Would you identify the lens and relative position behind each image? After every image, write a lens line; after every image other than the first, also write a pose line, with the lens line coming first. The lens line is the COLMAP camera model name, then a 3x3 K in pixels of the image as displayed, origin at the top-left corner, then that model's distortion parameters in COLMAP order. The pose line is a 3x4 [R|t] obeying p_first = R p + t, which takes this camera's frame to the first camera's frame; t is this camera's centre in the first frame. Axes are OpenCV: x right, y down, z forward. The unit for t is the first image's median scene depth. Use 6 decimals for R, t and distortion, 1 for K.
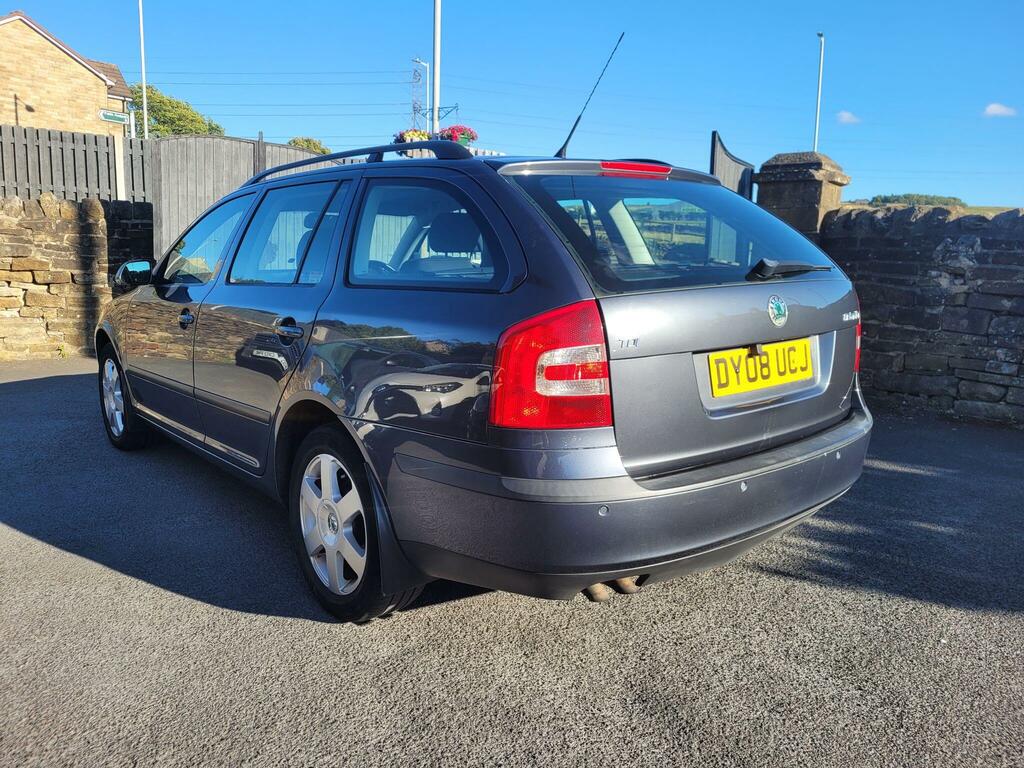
lens RADIAL K [[773.9, 0, 508.9], [0, 773.9, 382.0], [0, 0, 1]] dist [0.036658, -0.027304]
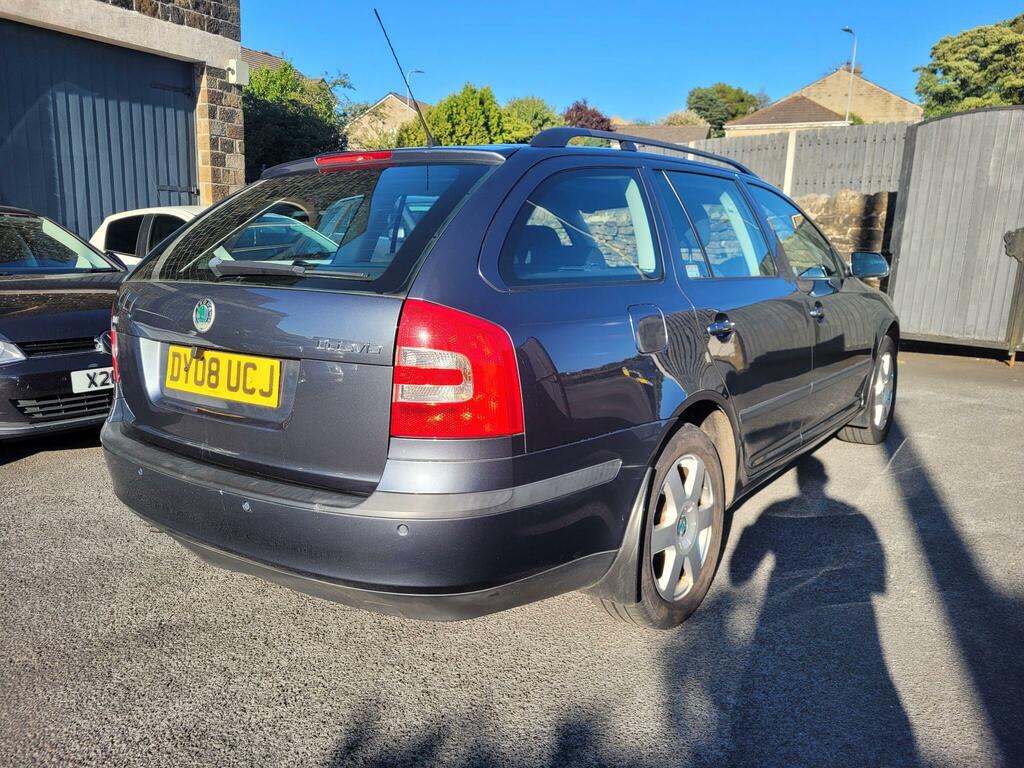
lens RADIAL K [[773.9, 0, 508.6], [0, 773.9, 384.9], [0, 0, 1]] dist [0.036658, -0.027304]
pose [[0.245179, 0.179565, -0.952703, 1.262153], [-0.165312, 0.976049, 0.141422, -0.190691], [0.955280, 0.122820, 0.268991, 1.051906]]
